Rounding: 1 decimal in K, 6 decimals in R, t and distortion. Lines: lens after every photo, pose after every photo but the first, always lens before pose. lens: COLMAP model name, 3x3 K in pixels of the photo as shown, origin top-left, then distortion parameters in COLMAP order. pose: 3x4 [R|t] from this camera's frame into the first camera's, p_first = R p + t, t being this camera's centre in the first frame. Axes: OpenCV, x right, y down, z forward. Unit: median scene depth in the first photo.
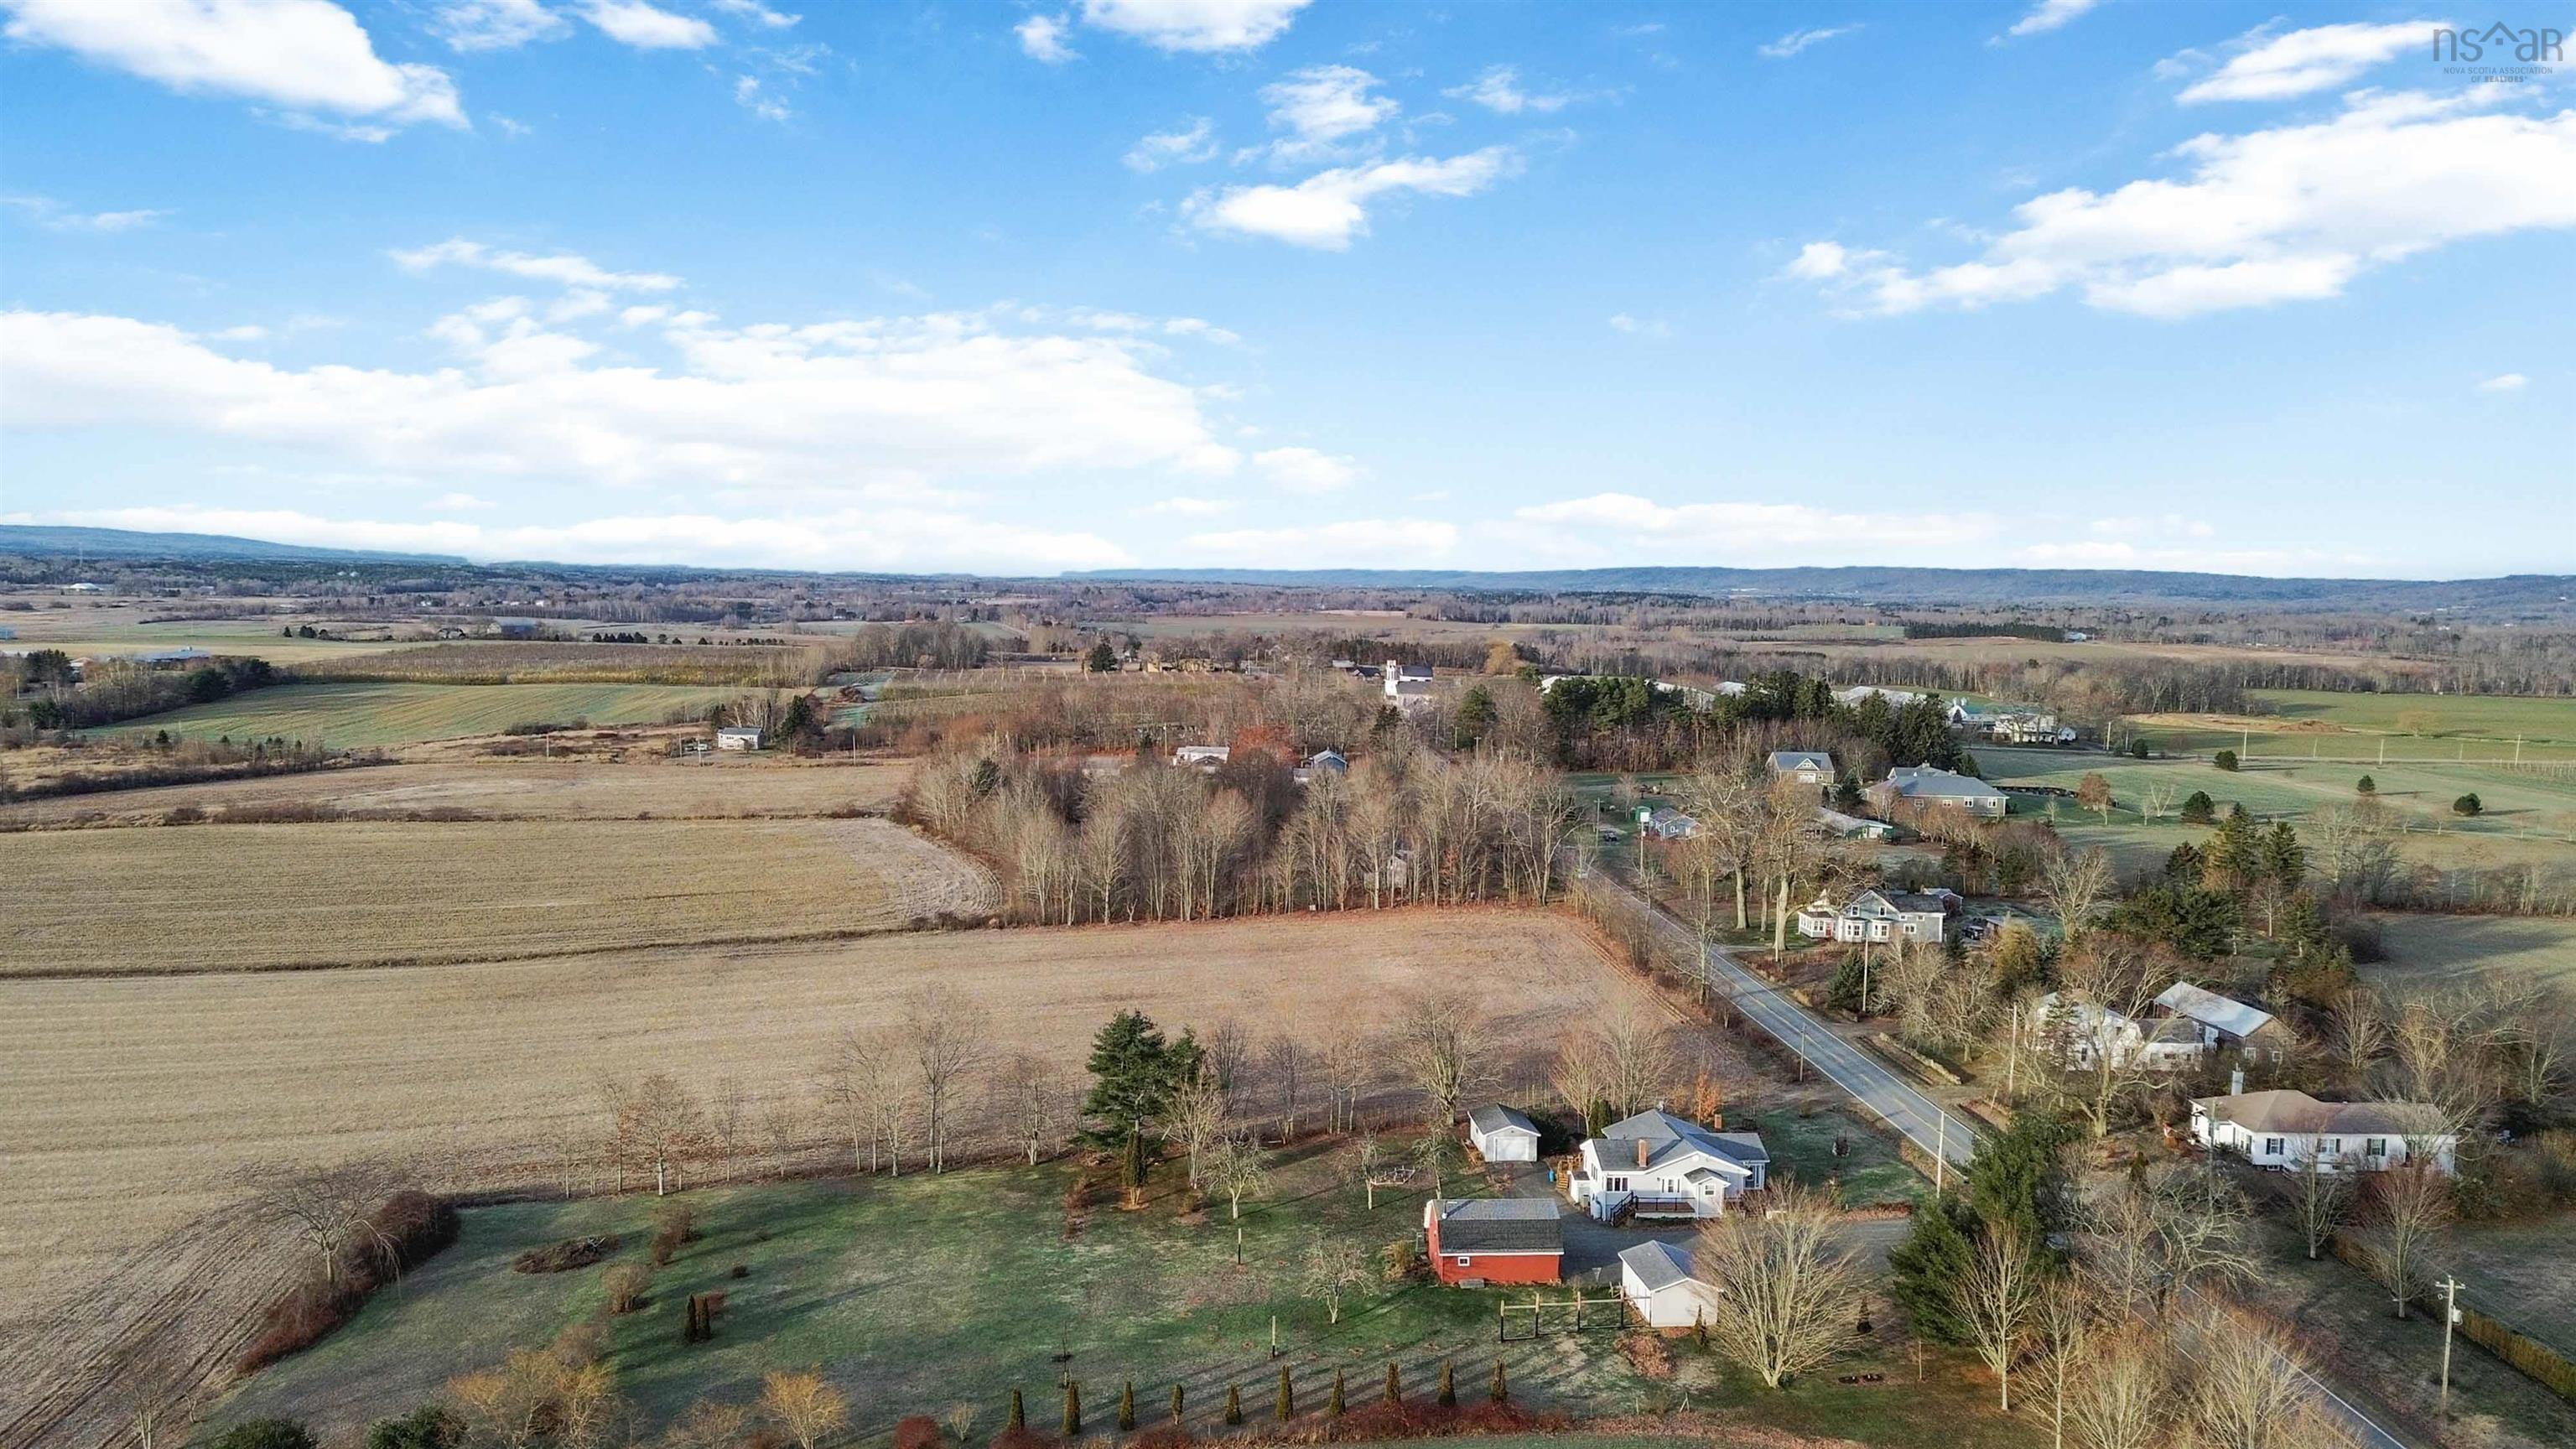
lens RADIAL K [[1902.4, 0, 1271.8], [0, 1902.4, 689.0], [0, 0, 1]] dist [0.069835, -0.063873]
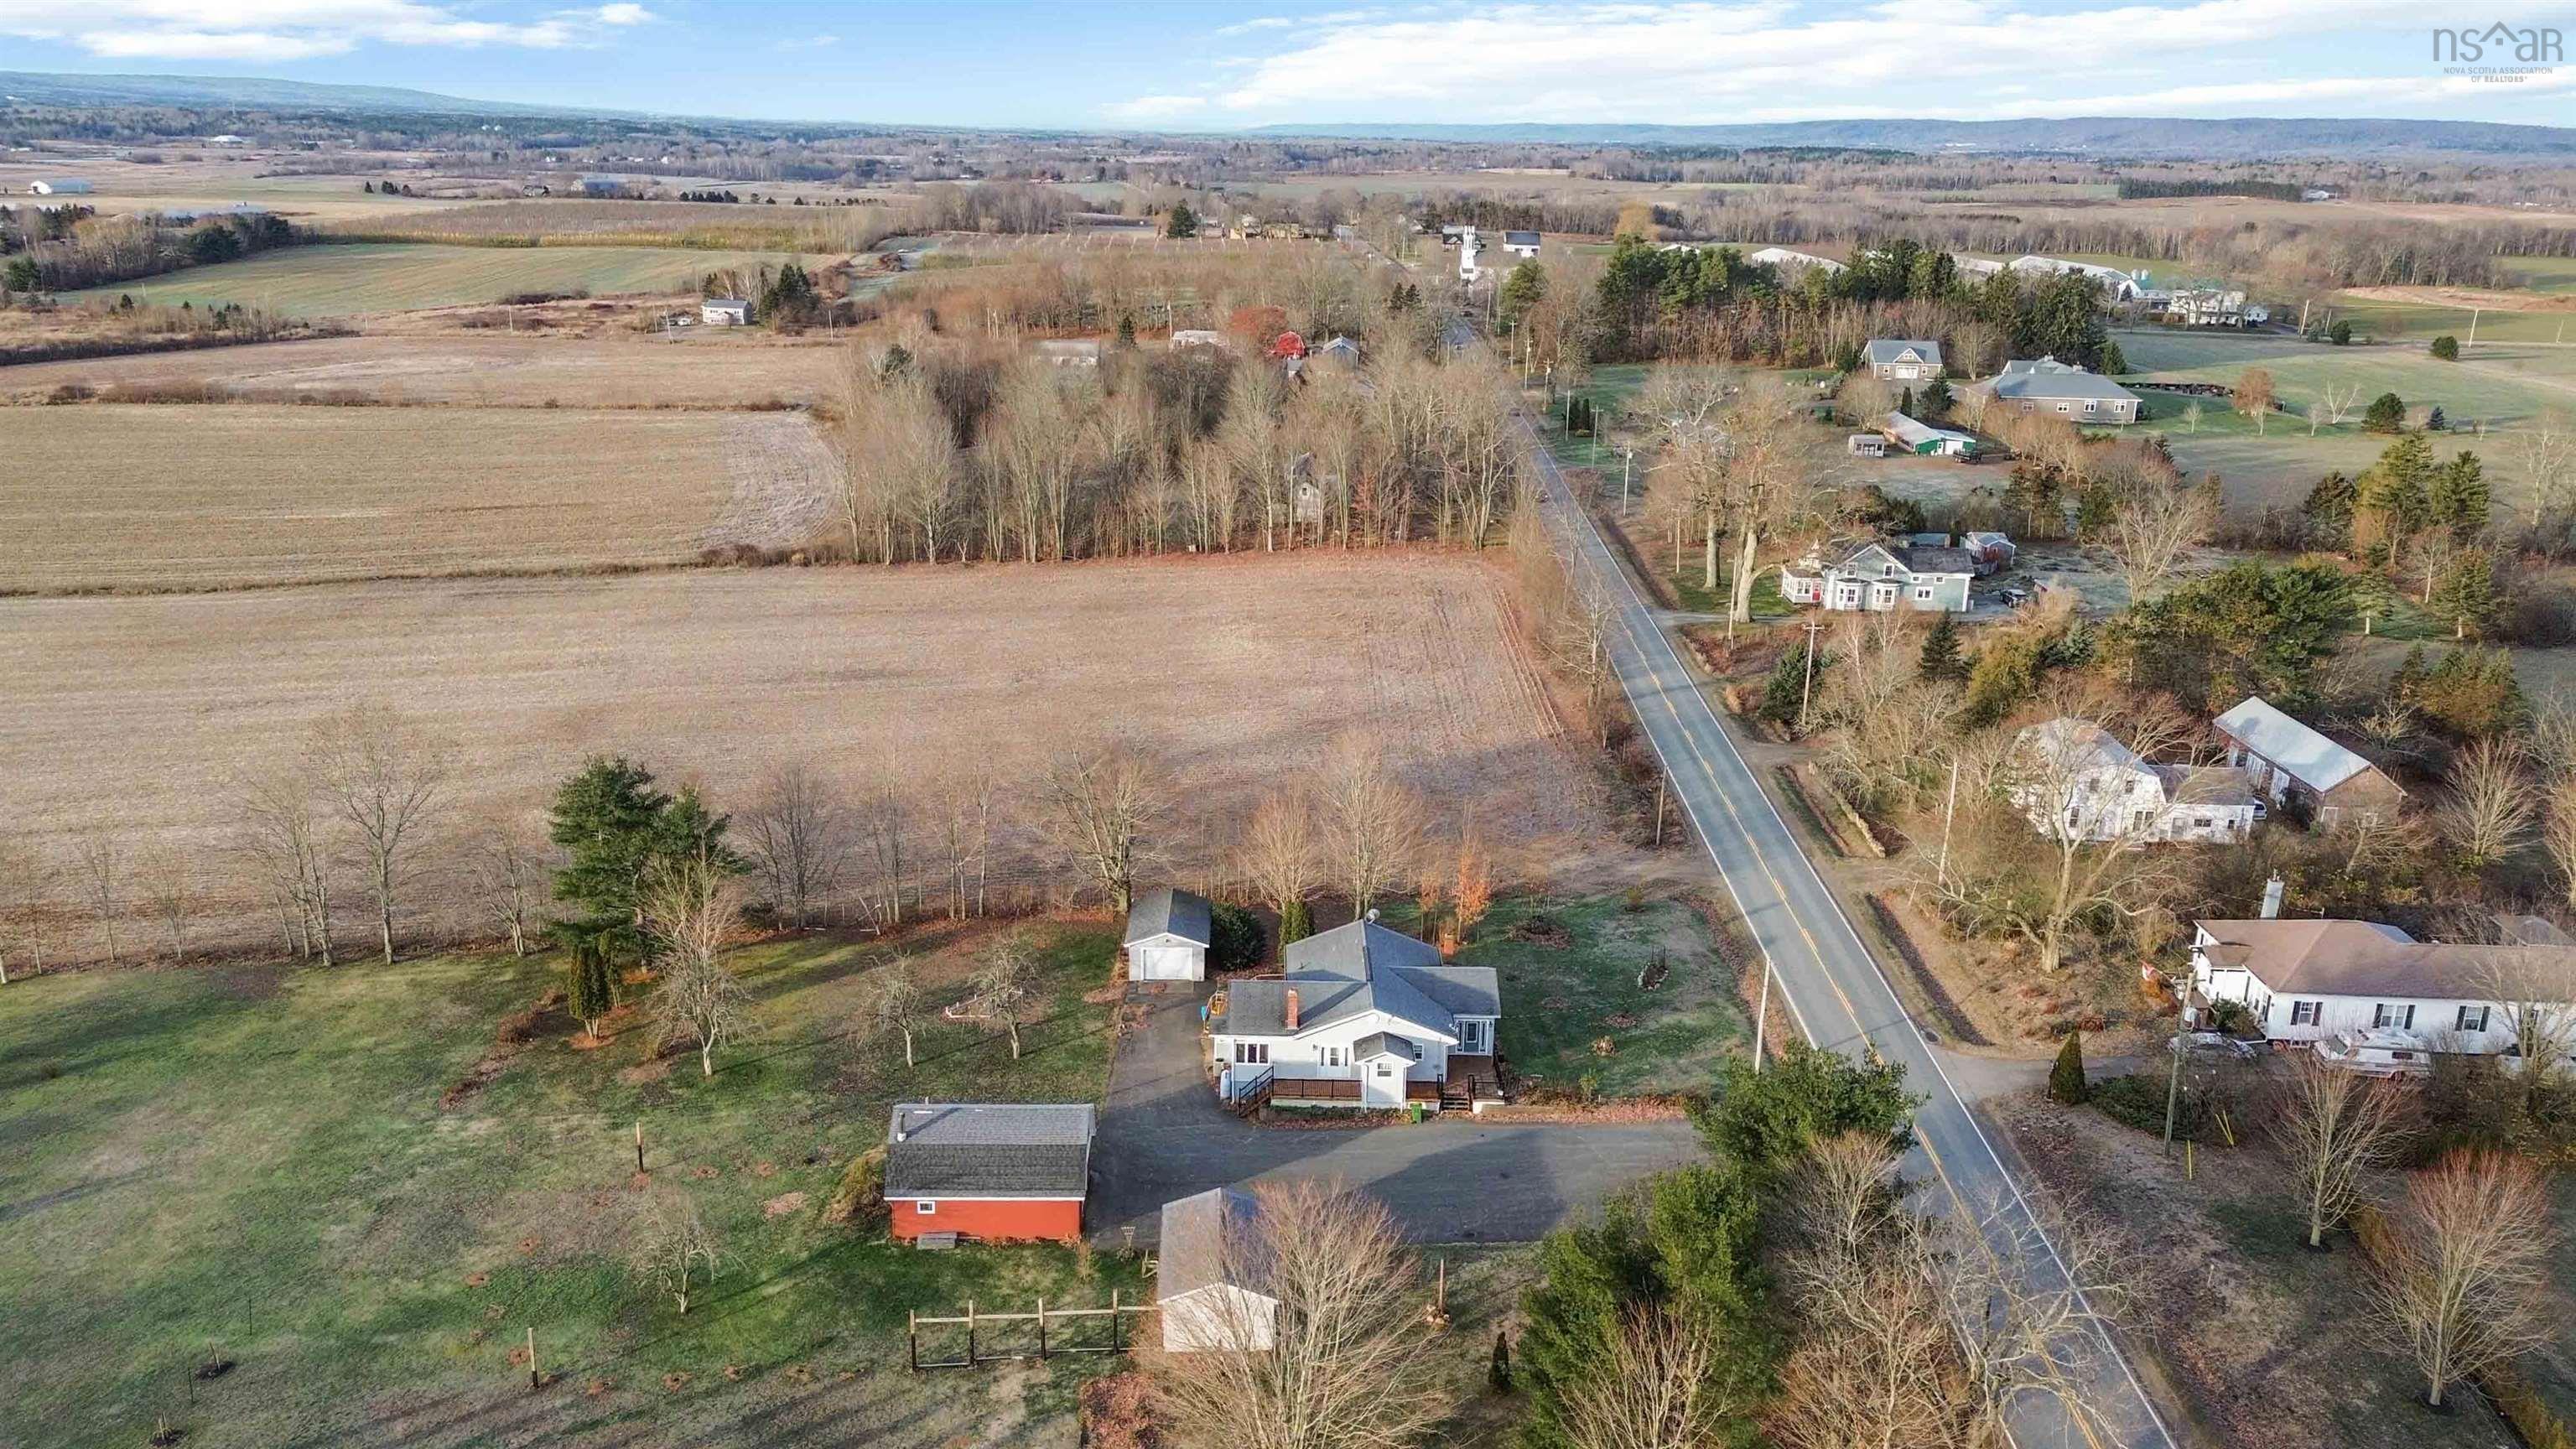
lens RADIAL K [[1902.4, 0, 1309.4], [0, 1902.4, 719.5], [0, 0, 1]] dist [0.069835, -0.063873]
pose [[0.997062, 0.021802, -0.073427, 0.131963], [-0.003886, 0.971800, 0.235775, -0.003407], [0.076497, -0.234797, 0.969030, 0.213081]]
